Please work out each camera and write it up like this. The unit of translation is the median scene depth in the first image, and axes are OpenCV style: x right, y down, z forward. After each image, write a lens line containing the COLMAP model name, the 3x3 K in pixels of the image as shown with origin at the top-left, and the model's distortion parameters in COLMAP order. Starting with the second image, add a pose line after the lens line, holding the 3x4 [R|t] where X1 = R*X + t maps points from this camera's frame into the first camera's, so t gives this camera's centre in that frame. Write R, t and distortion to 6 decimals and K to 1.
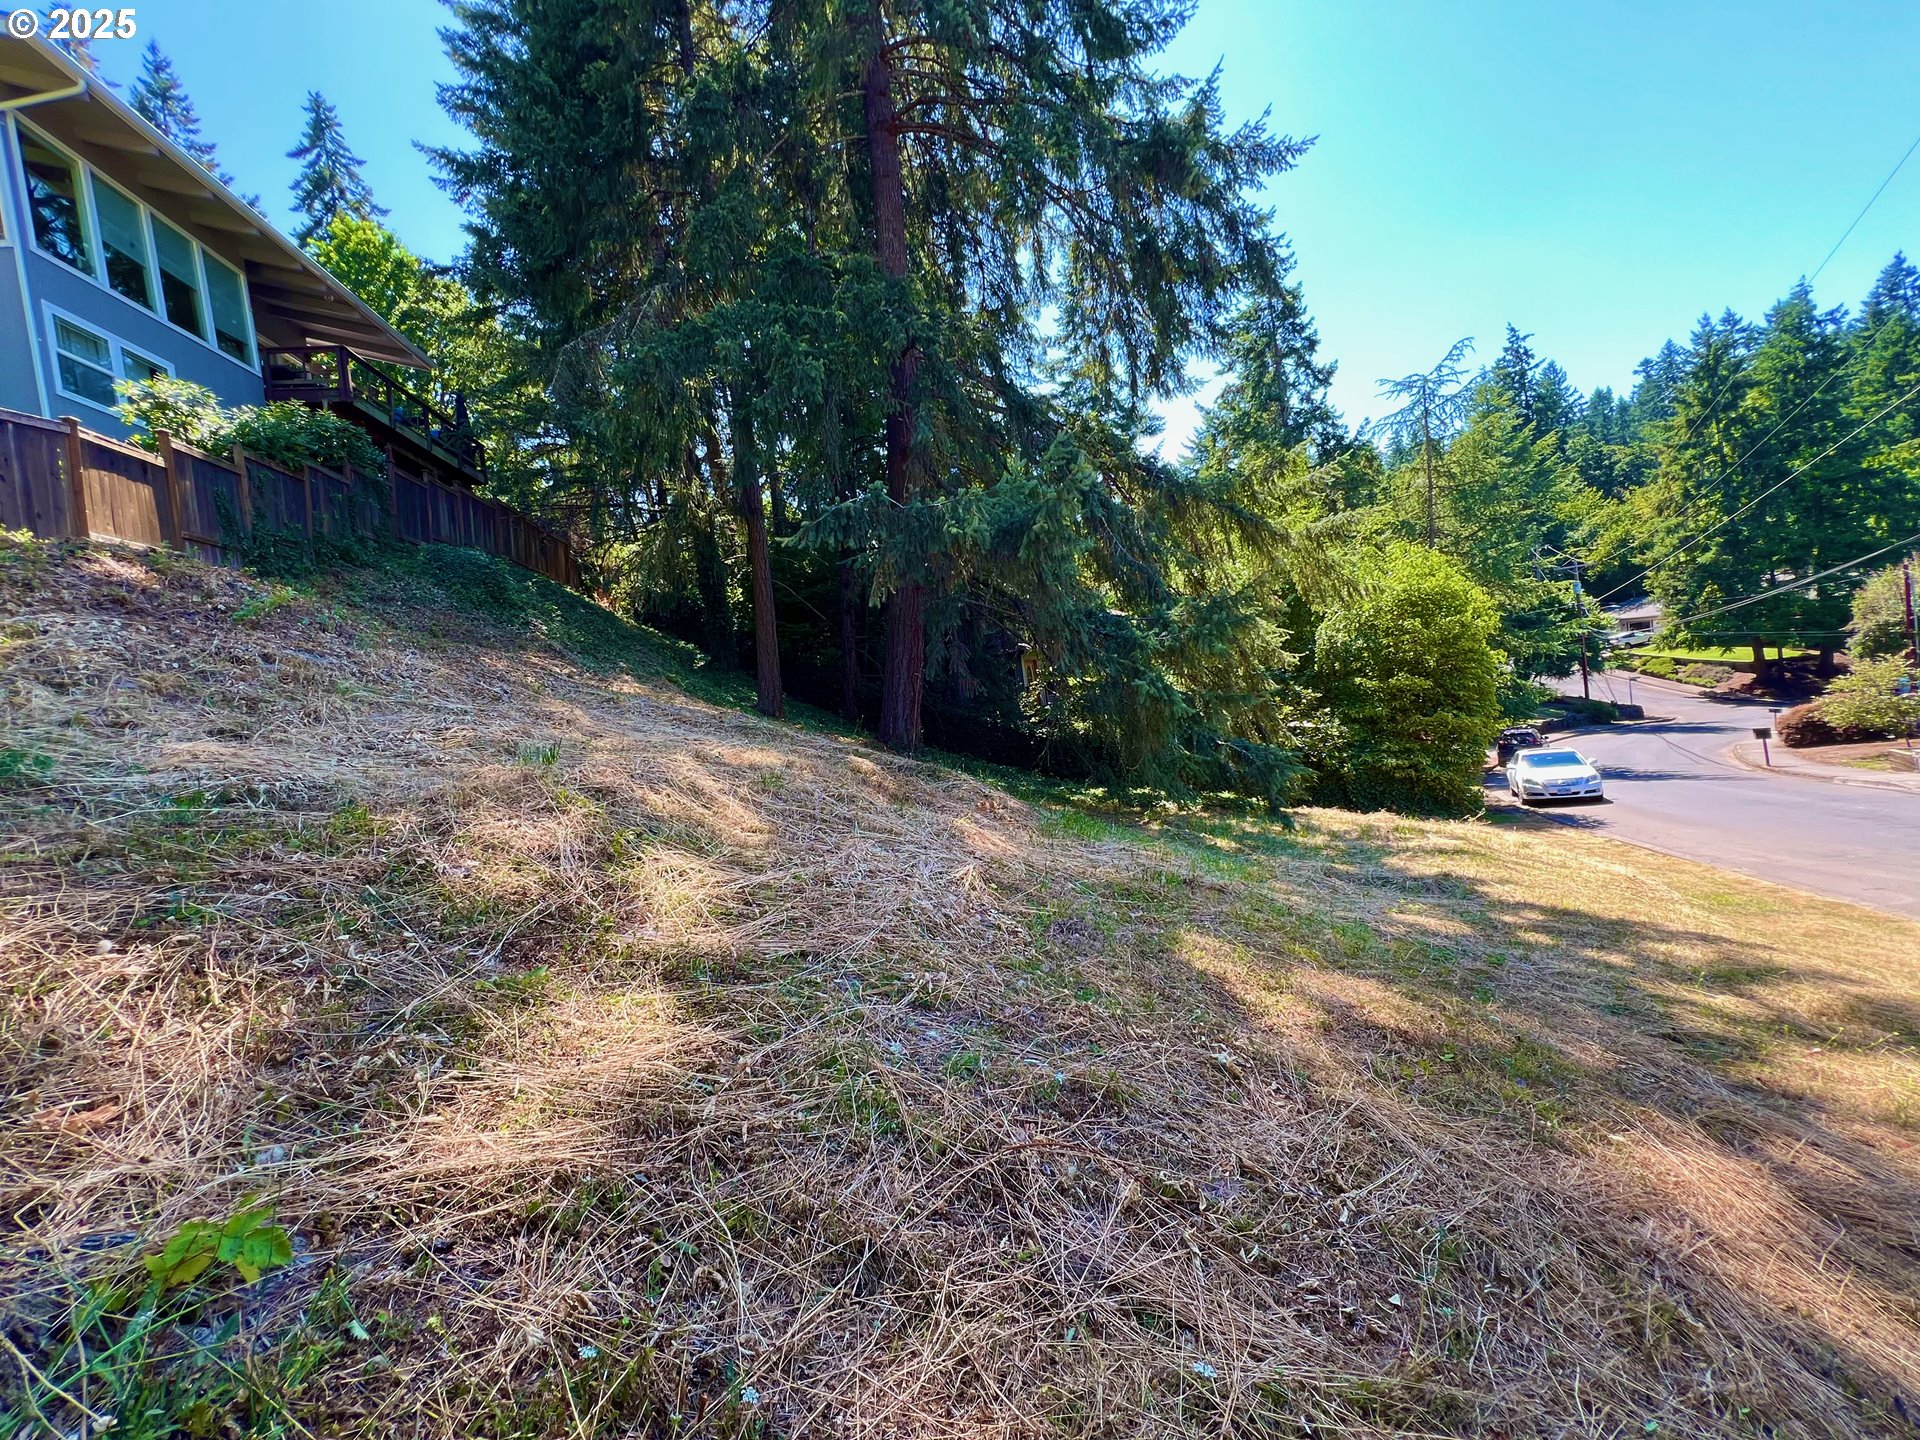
lens RADIAL K [[771.9, 0, 955.0], [0, 771.9, 719.0], [0, 0, 1]] dist [-0.003239, -0.000670]
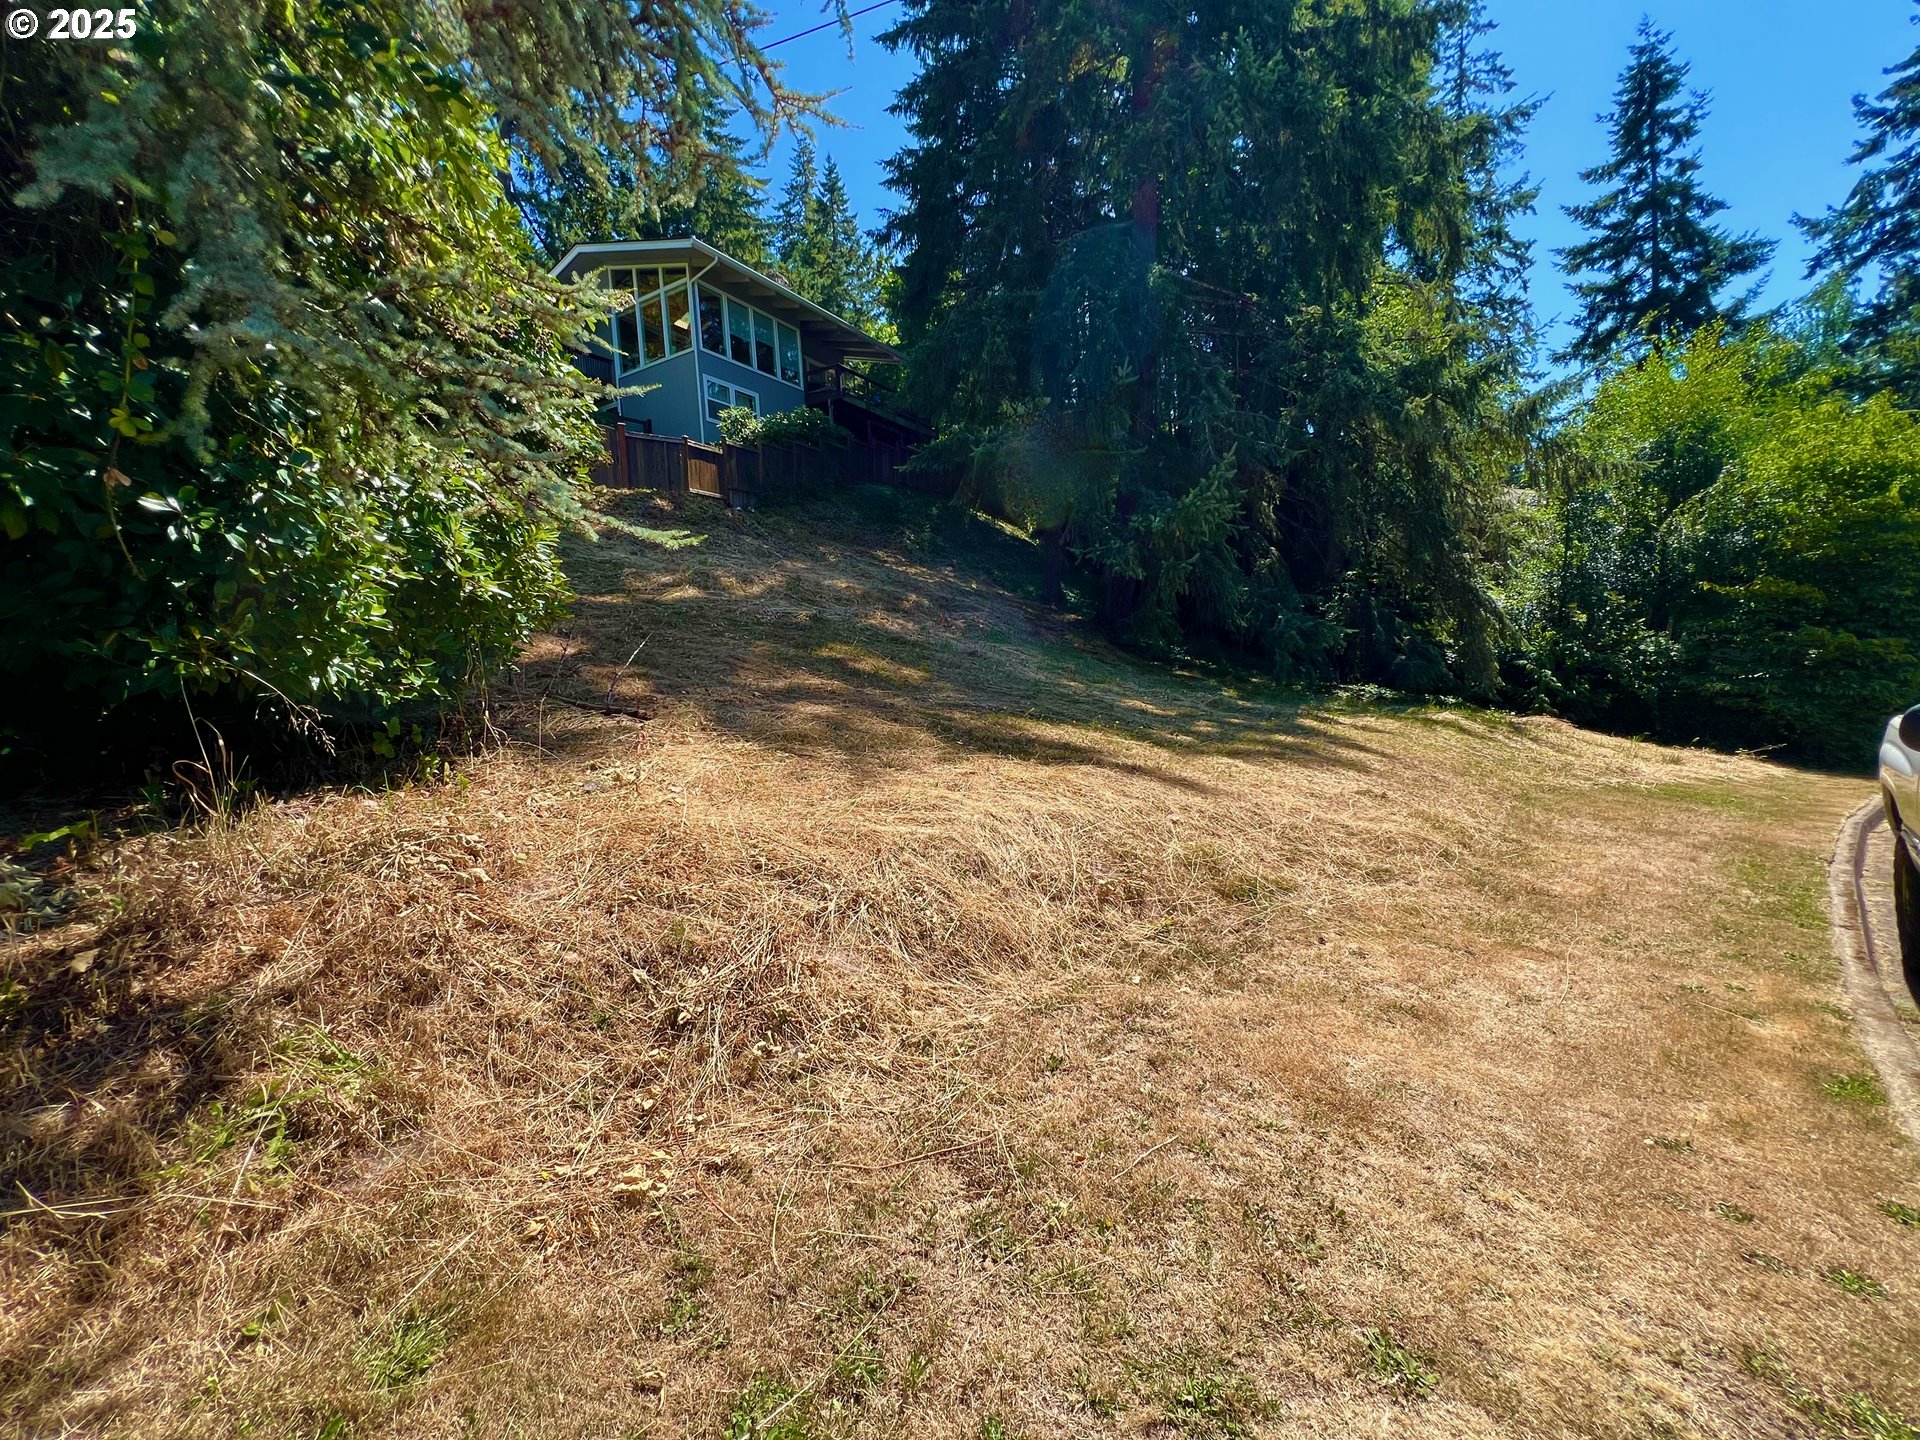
lens RADIAL K [[771.9, 0, 955.0], [0, 771.9, 719.0], [0, 0, 1]] dist [-0.003239, -0.000670]
pose [[0.762131, 0.129354, -0.634369, 0.561885], [-0.072484, 0.990725, 0.114935, 0.060905], [0.643353, -0.041614, 0.764438, -0.138645]]
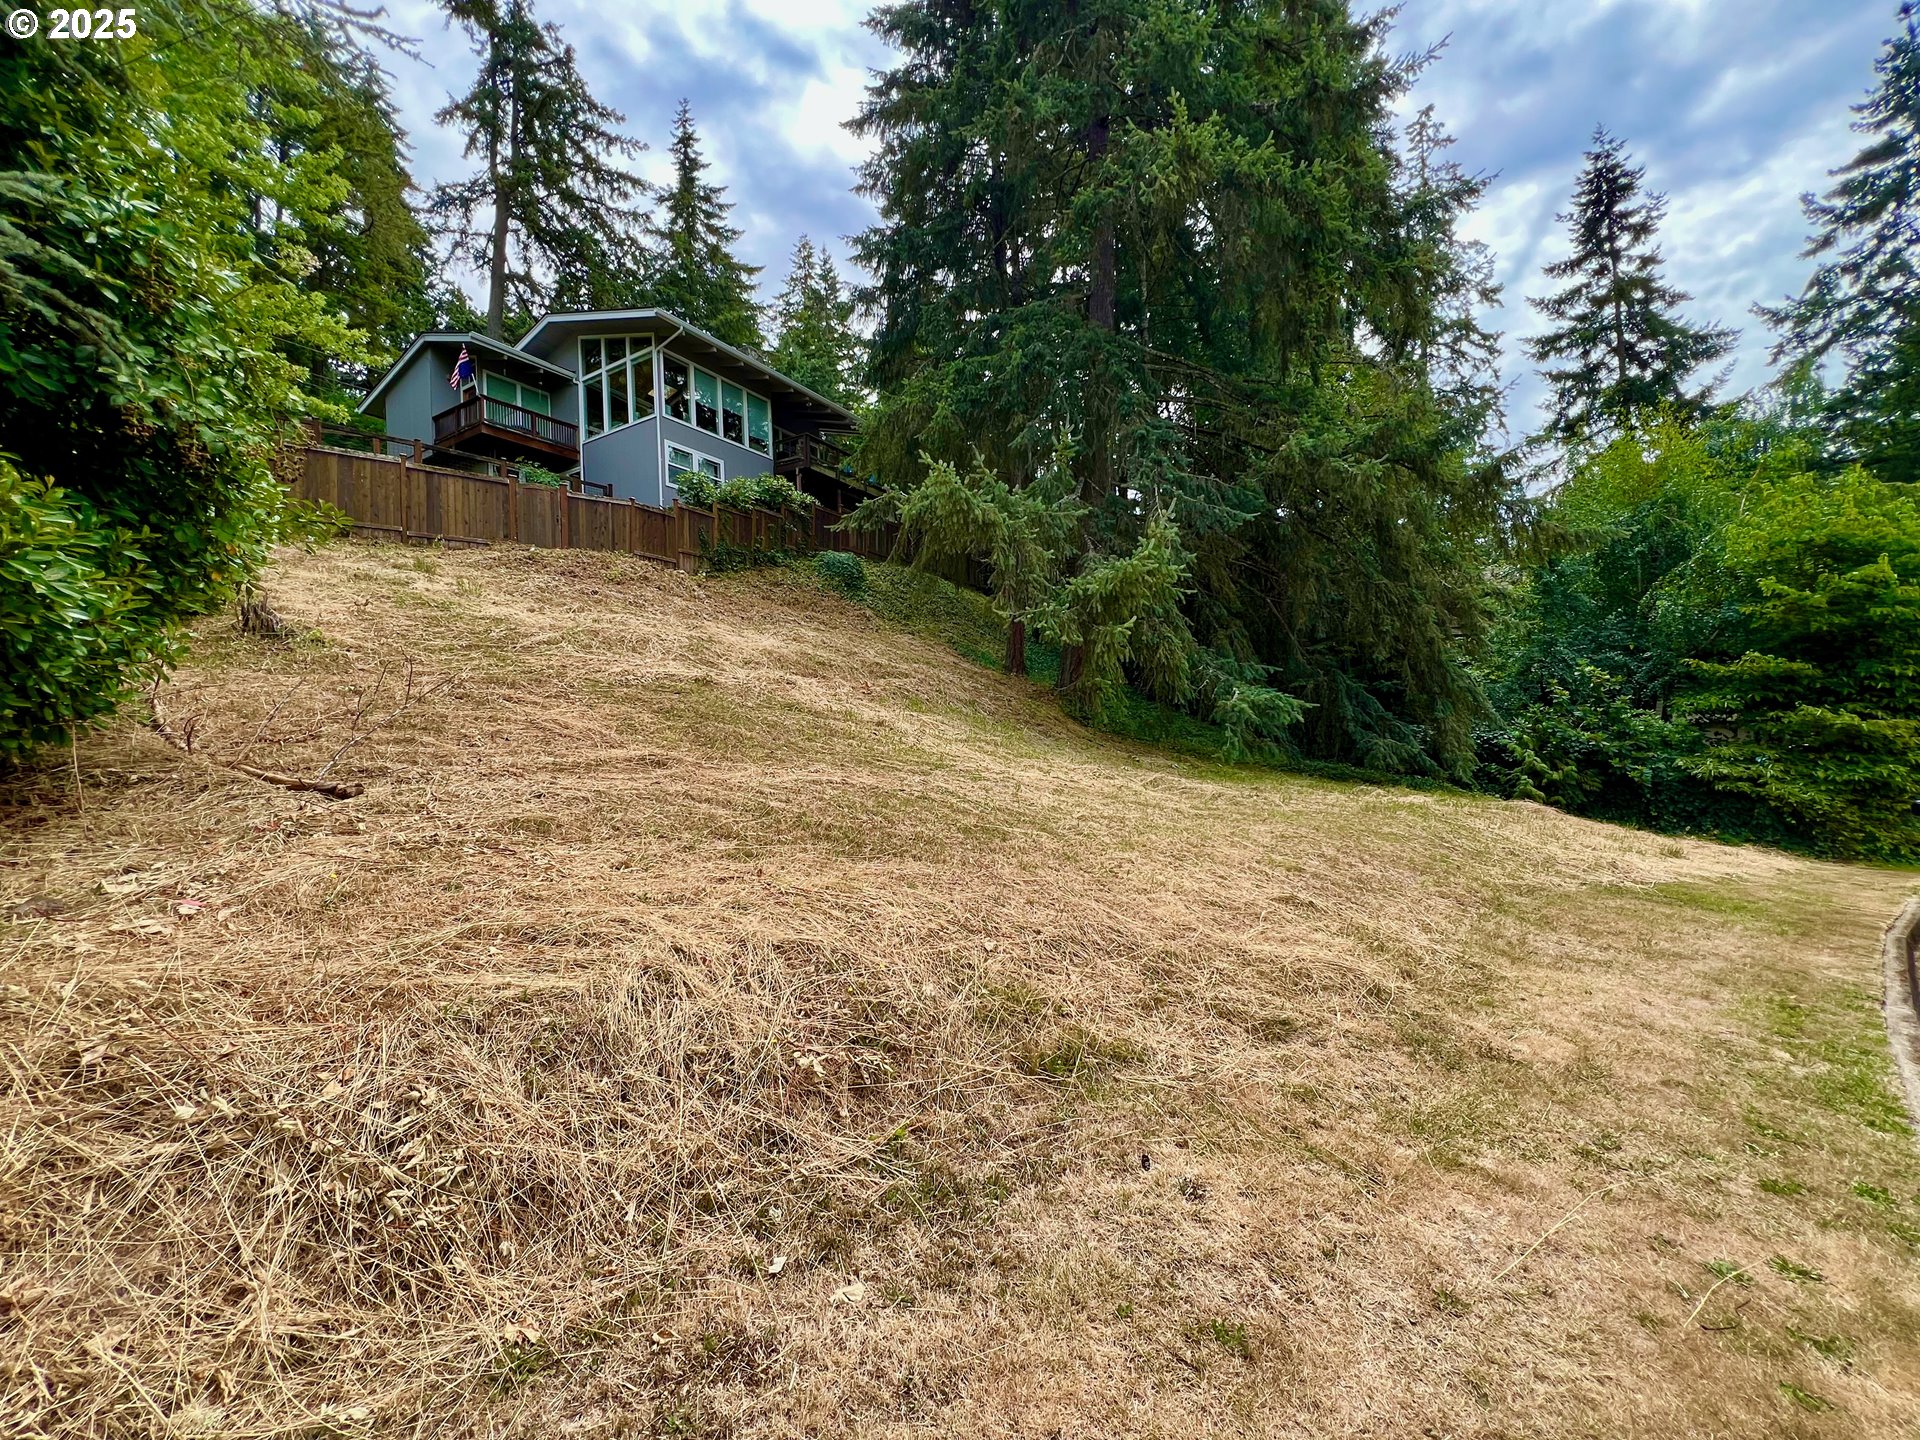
lens RADIAL K [[778.0, 0, 964.9], [0, 778.0, 724.7], [0, 0, 1]] dist [0.016652, -0.007040]
pose [[0.774154, 0.079893, -0.627936, 0.567685], [-0.083440, 0.996227, 0.023881, 0.060509], [0.627474, 0.033907, 0.777899, -0.052351]]
